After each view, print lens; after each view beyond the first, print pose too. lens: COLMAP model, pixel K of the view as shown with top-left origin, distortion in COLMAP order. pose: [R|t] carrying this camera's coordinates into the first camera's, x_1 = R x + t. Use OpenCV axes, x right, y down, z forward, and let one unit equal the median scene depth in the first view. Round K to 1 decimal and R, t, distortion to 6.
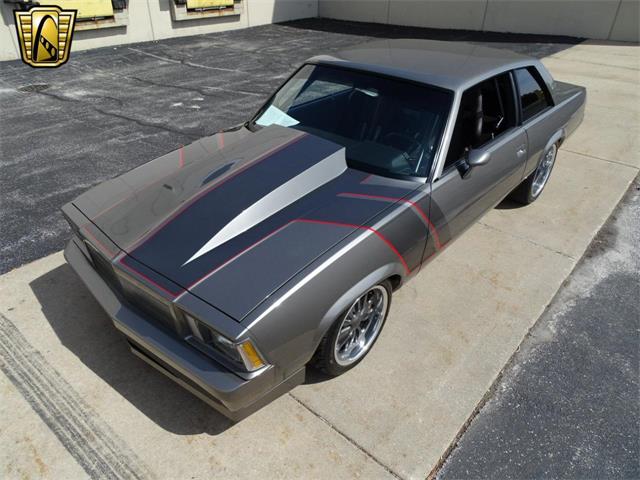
lens RADIAL K [[453.6, 0, 320.0], [0, 453.6, 240.0], [0, 0, 1]] dist [0.001952, 0.000590]
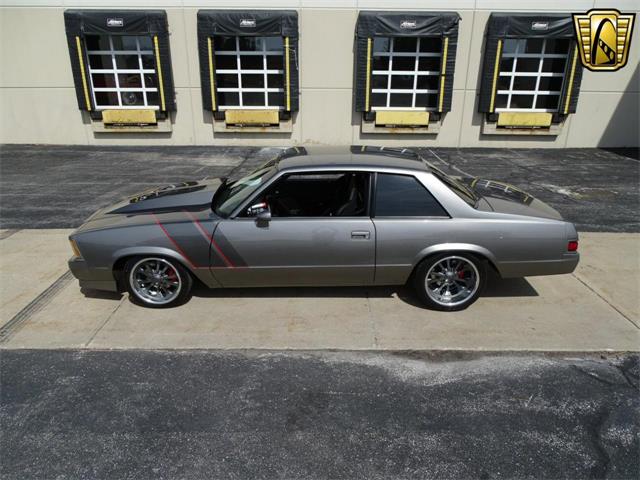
lens RADIAL K [[454.6, 0, 320.0], [0, 454.6, 240.0], [0, 0, 1]] dist [0.003328, 0.000979]
pose [[0.656755, 0.256095, -0.709287, 0.296917], [-0.407477, 0.911952, -0.048028, -0.020582], [0.634536, 0.320561, 0.703282, 0.024958]]
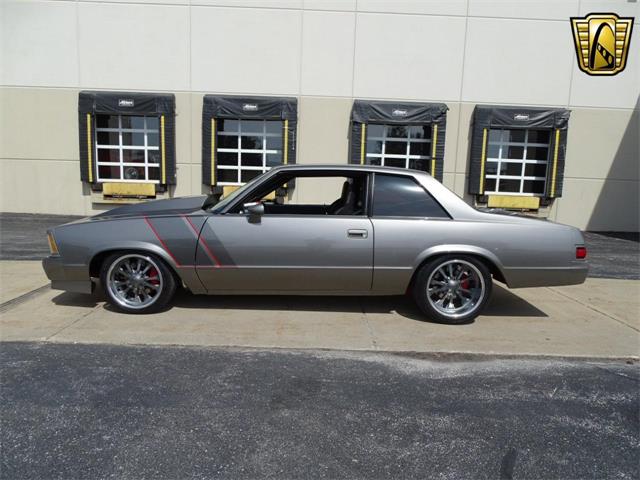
lens RADIAL K [[453.6, 0, 320.0], [0, 453.6, 240.0], [0, 0, 1]] dist [0.001952, 0.000590]
pose [[0.663472, 0.111267, -0.739881, 0.295426], [-0.425876, 0.869217, -0.251178, 0.033859], [0.615170, 0.481748, 0.624087, 0.061306]]
